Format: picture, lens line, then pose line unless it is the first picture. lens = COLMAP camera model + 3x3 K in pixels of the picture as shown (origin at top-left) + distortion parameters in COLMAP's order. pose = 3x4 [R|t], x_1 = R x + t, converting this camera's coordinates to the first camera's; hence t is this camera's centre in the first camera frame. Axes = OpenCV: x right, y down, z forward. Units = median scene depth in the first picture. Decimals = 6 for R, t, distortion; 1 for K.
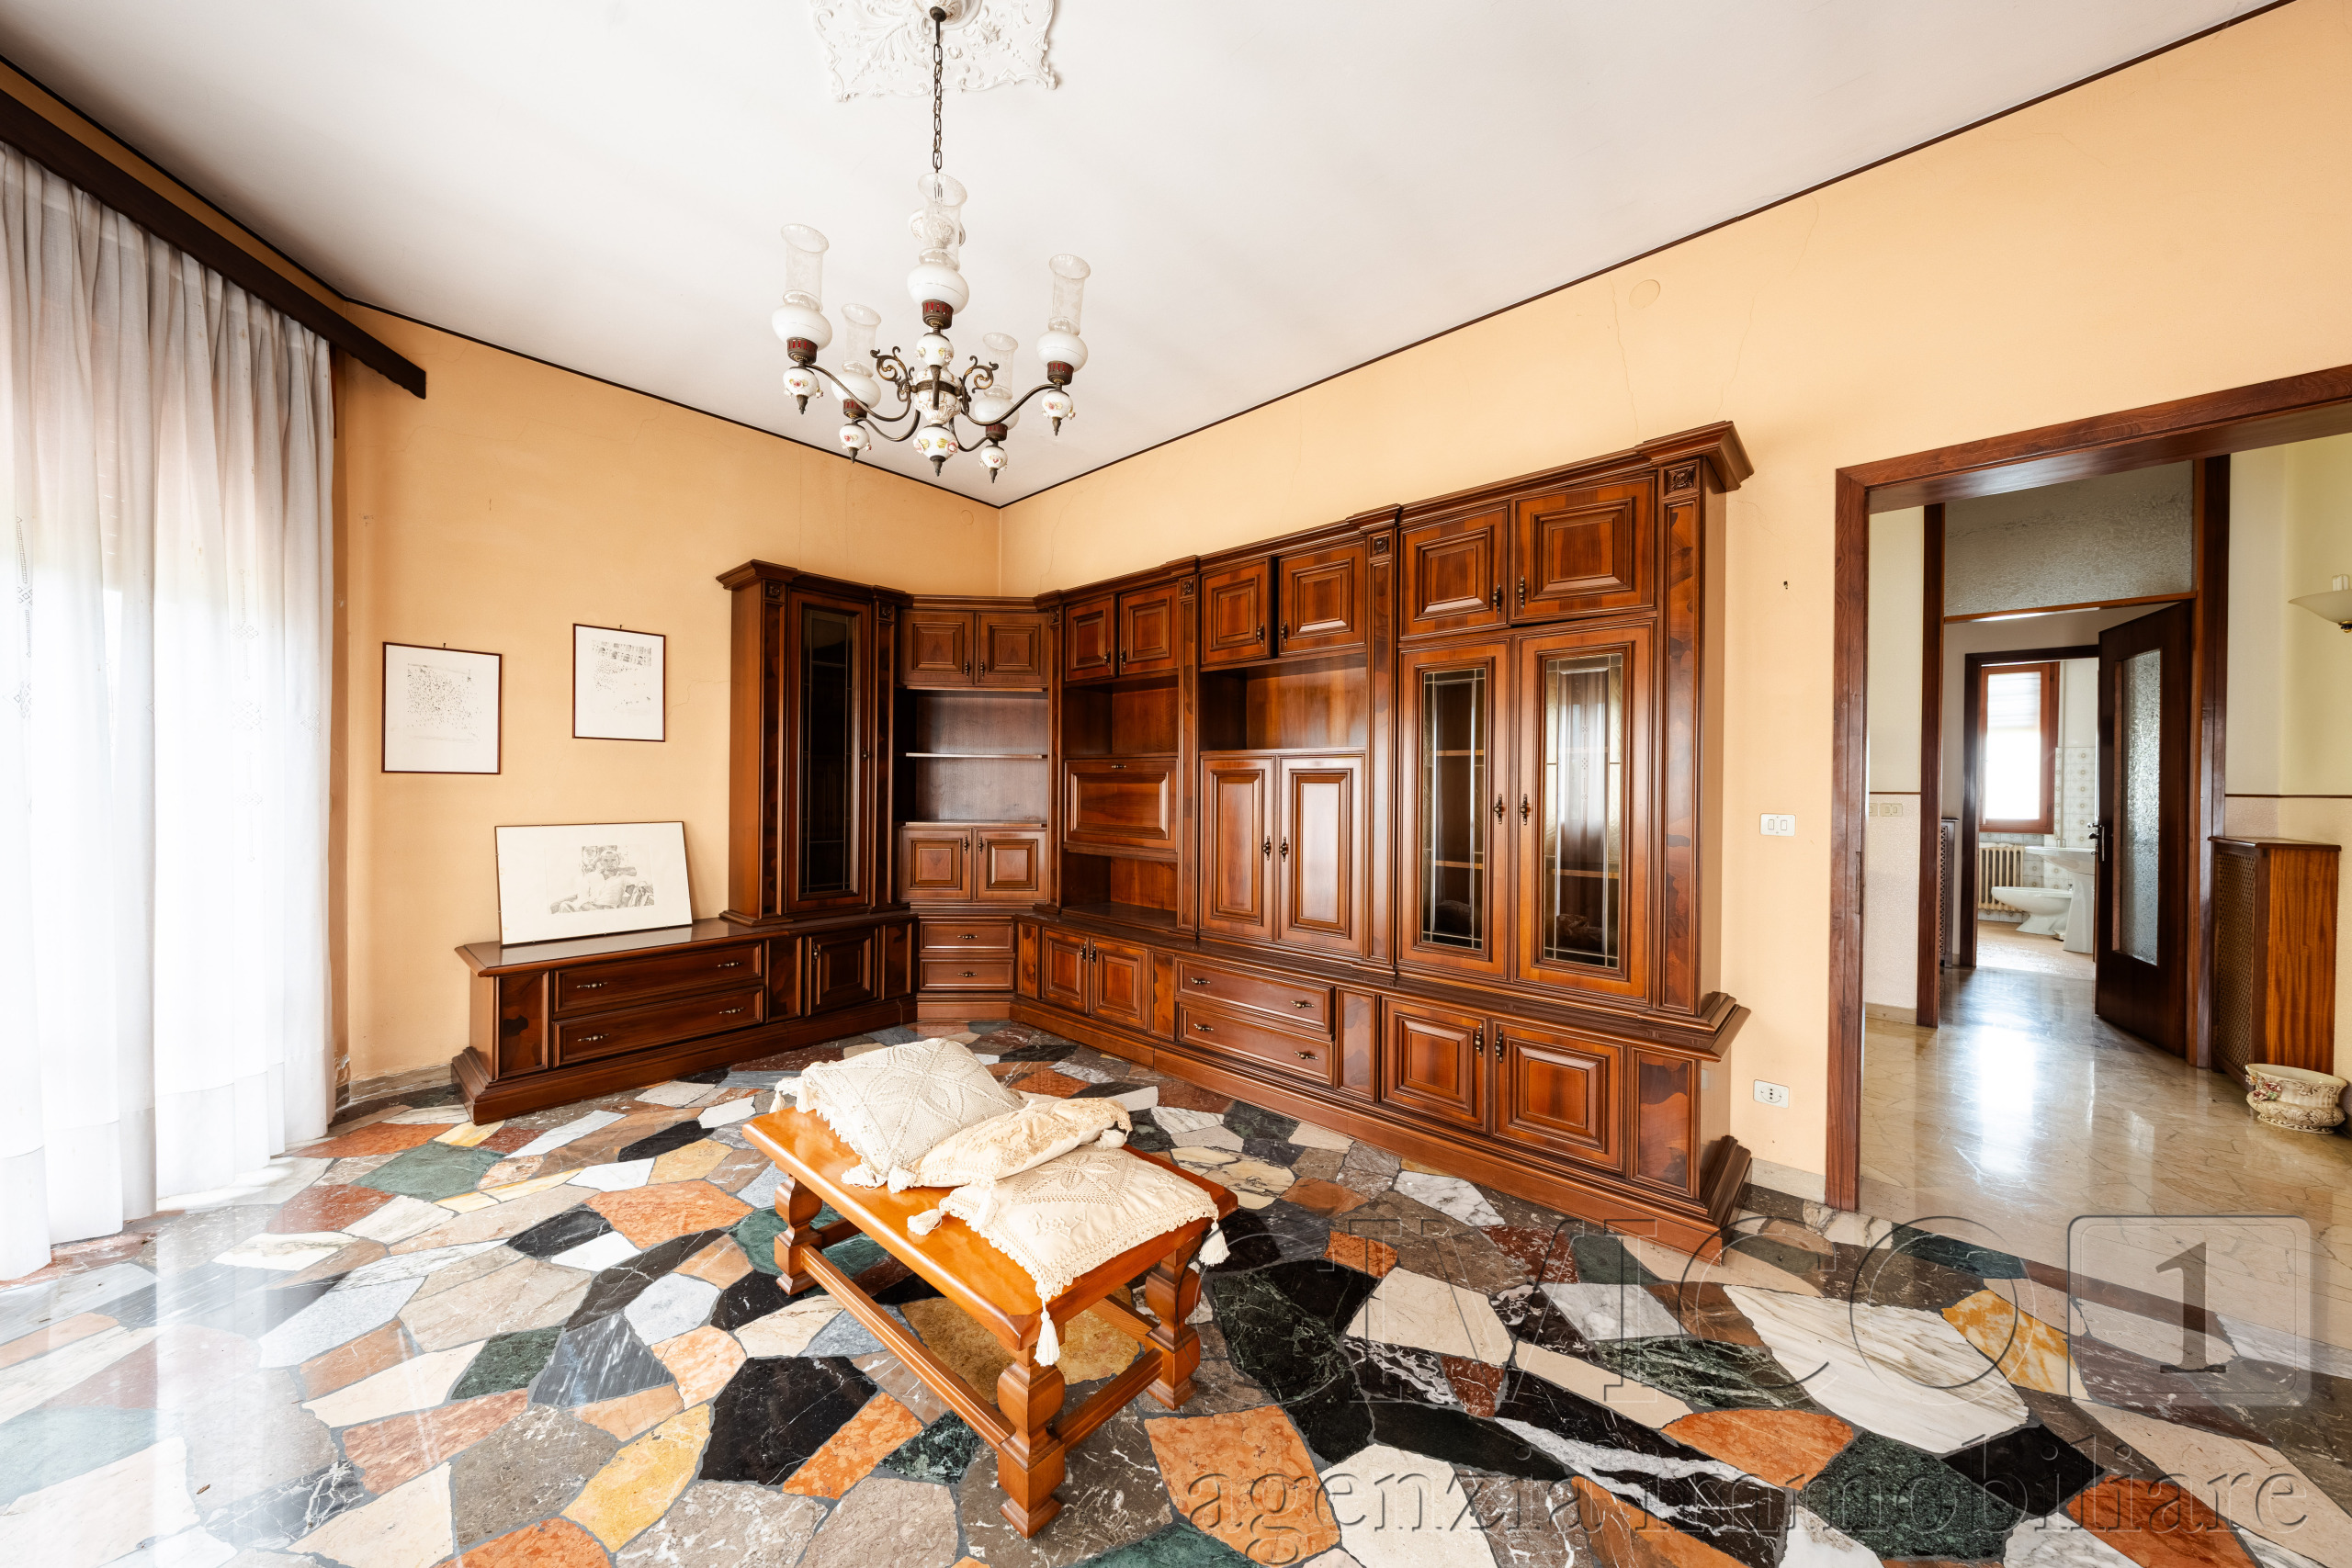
lens RADIAL K [[793.1, 0, 1170.8], [0, 793.1, 789.4], [0, 0, 1]] dist [-0.001494, -0.000144]
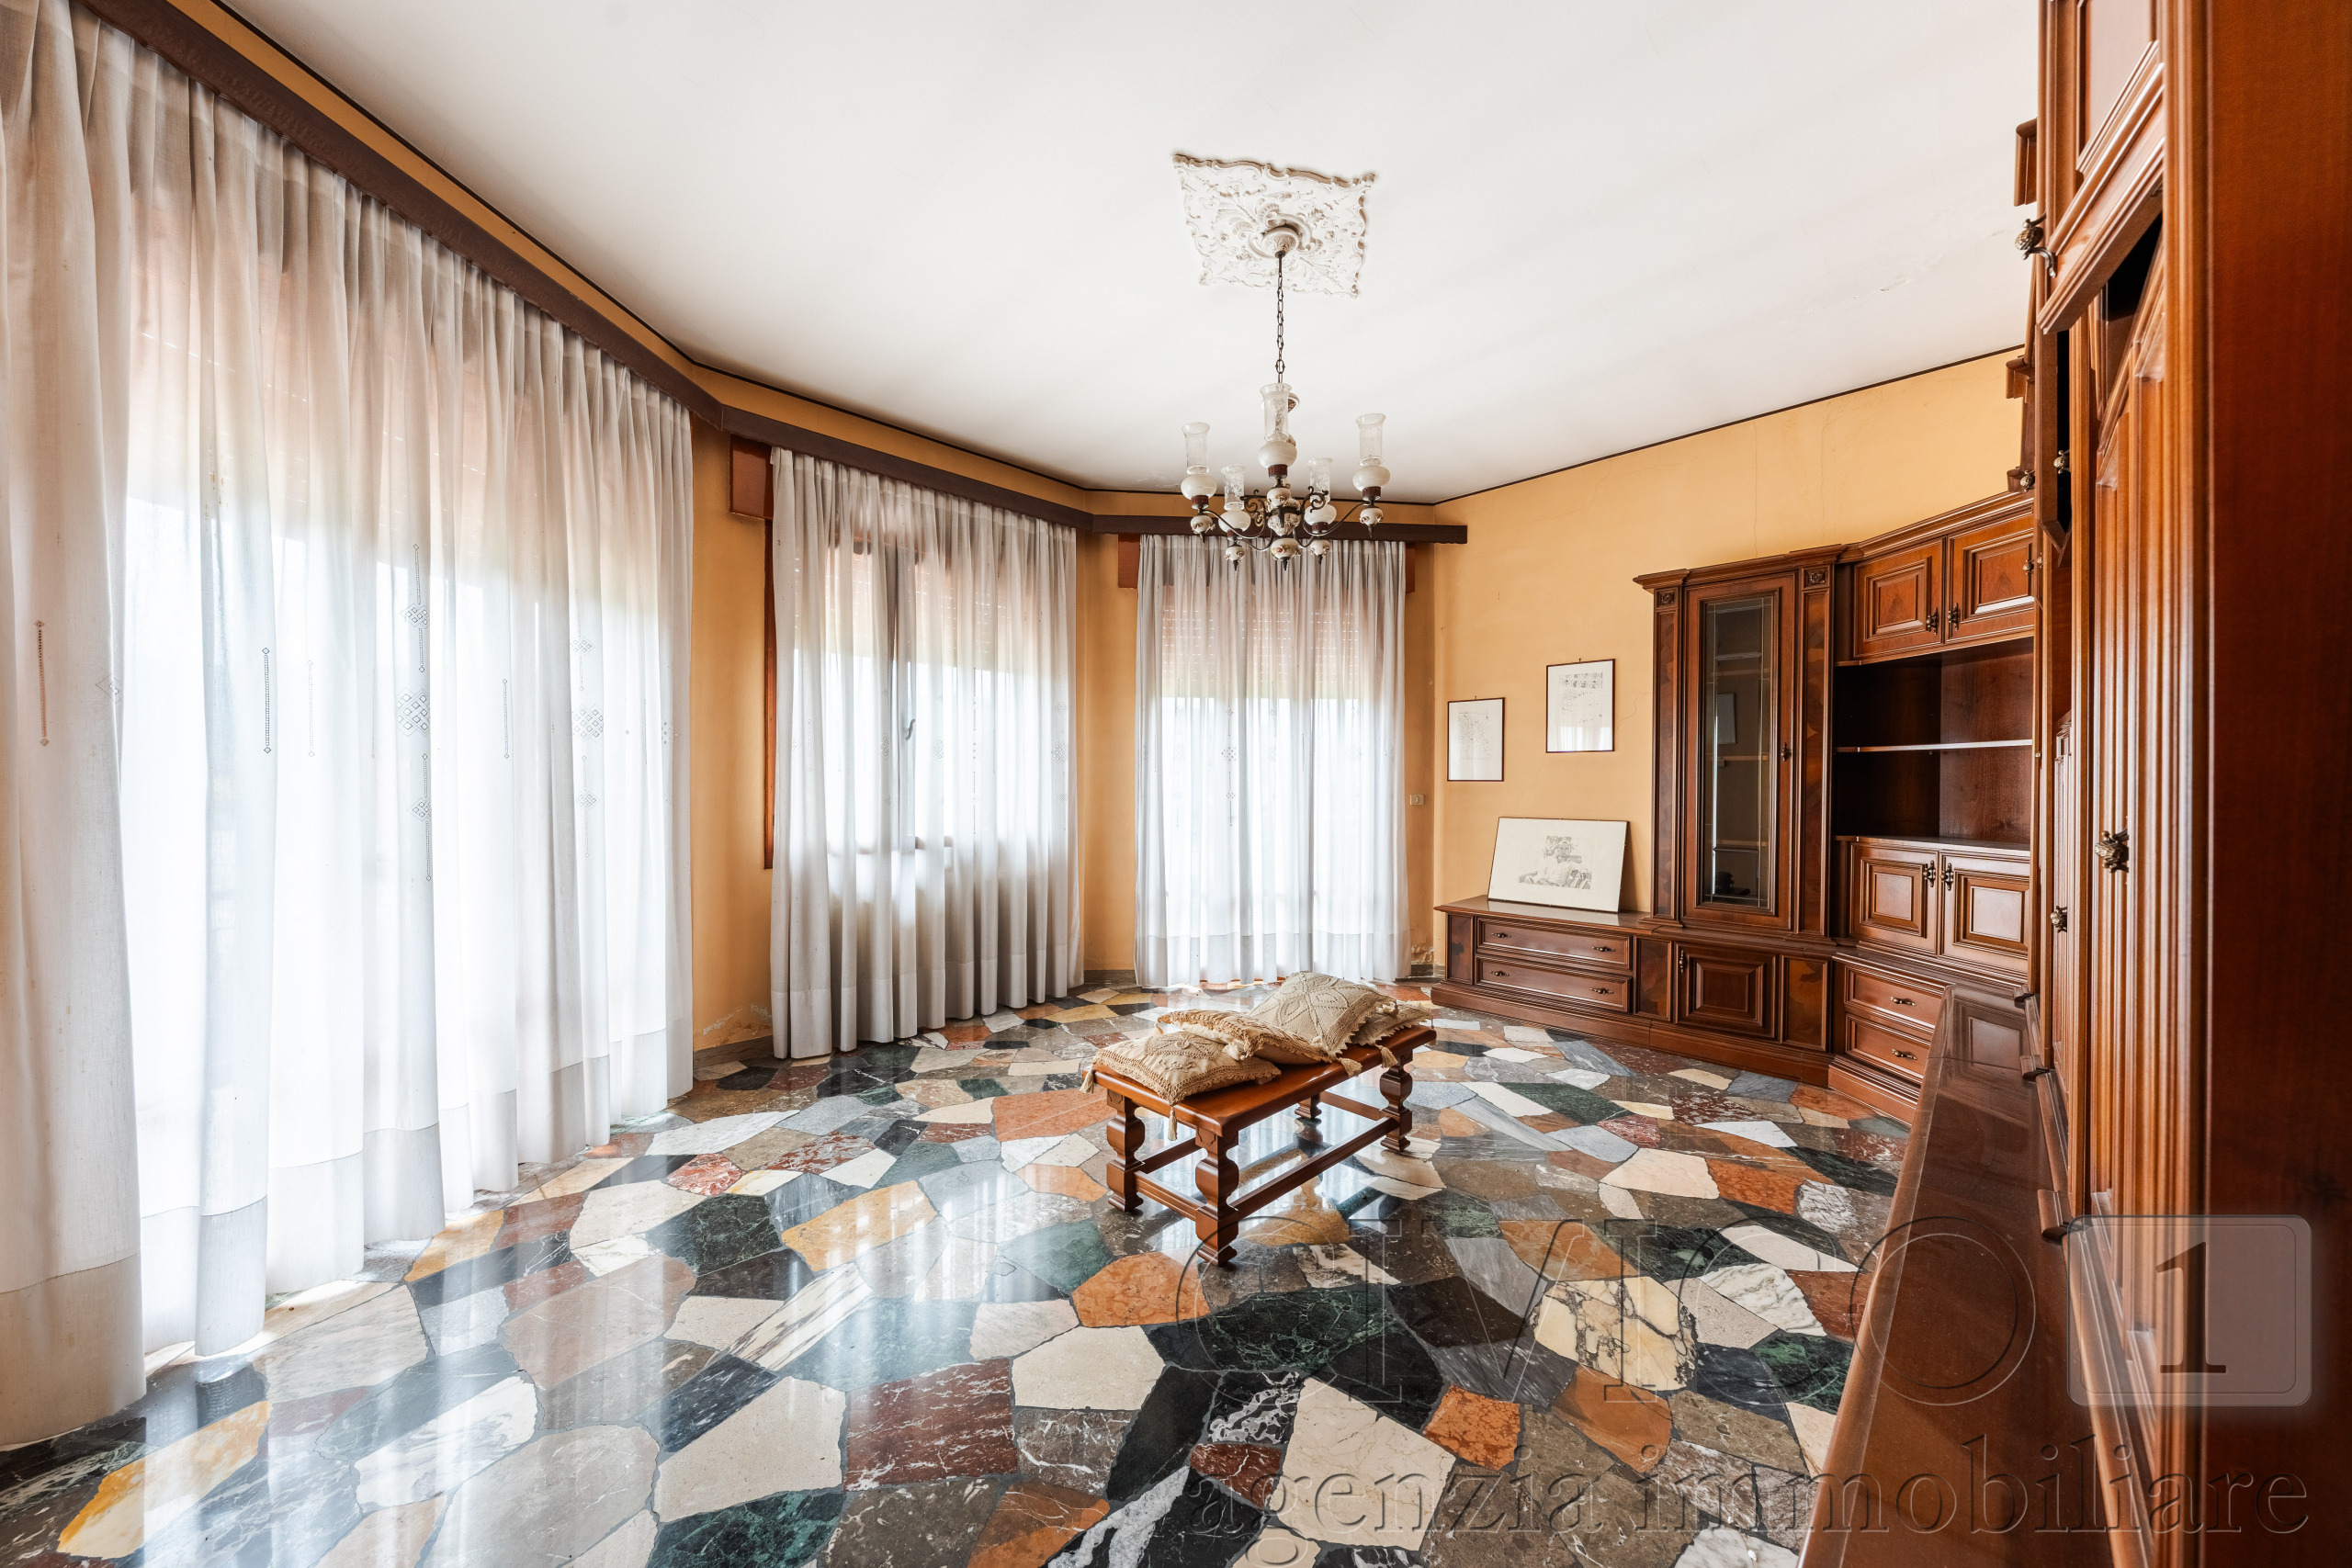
lens RADIAL K [[795.2, 0, 1167.0], [0, 795.2, 785.5], [0, 0, 1]] dist [-0.000967, 0.000053]
pose [[-0.066474, -0.005592, -0.997772, 0.755854], [-0.008822, 0.999948, -0.005017, 0.001983], [0.997749, 0.008469, -0.066520, 0.580552]]
